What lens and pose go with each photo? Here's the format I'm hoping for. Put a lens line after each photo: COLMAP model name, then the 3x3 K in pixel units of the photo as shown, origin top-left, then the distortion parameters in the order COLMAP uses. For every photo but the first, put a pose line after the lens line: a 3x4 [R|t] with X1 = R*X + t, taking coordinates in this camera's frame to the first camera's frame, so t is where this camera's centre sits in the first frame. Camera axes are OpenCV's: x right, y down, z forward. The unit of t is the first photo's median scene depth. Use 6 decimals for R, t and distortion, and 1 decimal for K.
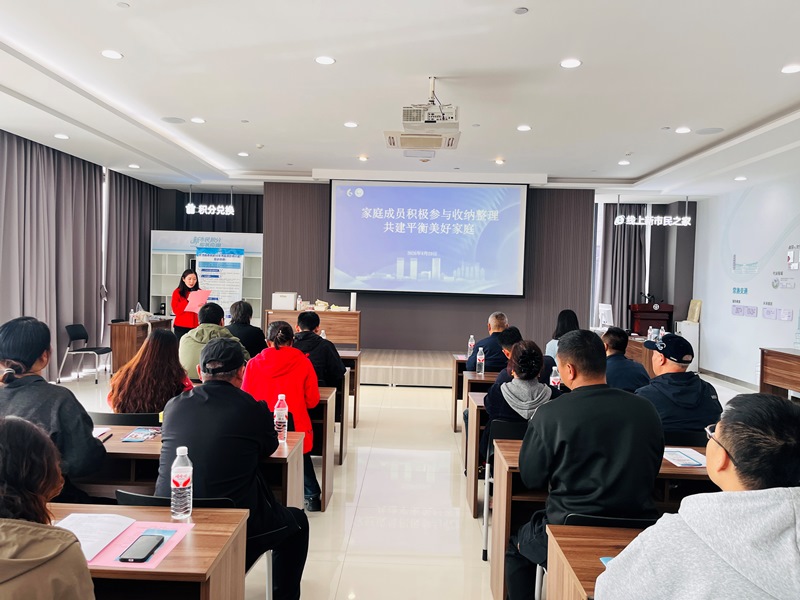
lens RADIAL K [[610.2, 0, 394.9], [0, 610.2, 294.6], [0, 0, 1]] dist [0.040857, -0.003055]
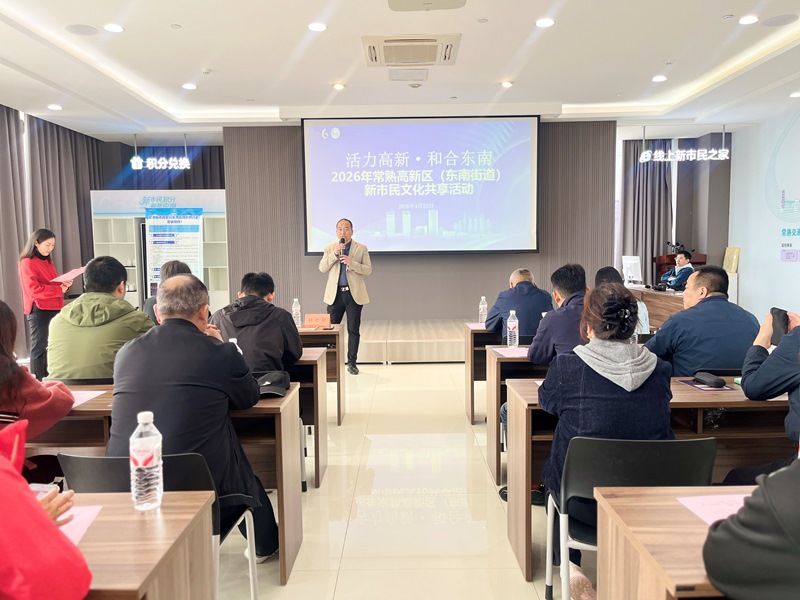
lens RADIAL K [[609.8, 0, 400.0], [0, 609.8, 300.0], [0, 0, 1]] dist [0.056302, -0.049702]
pose [[0.998832, -0.044254, 0.019396, 0.000434], [0.043082, 0.997432, 0.057205, 0.014870], [-0.021877, -0.056302, 0.998174, 0.157910]]
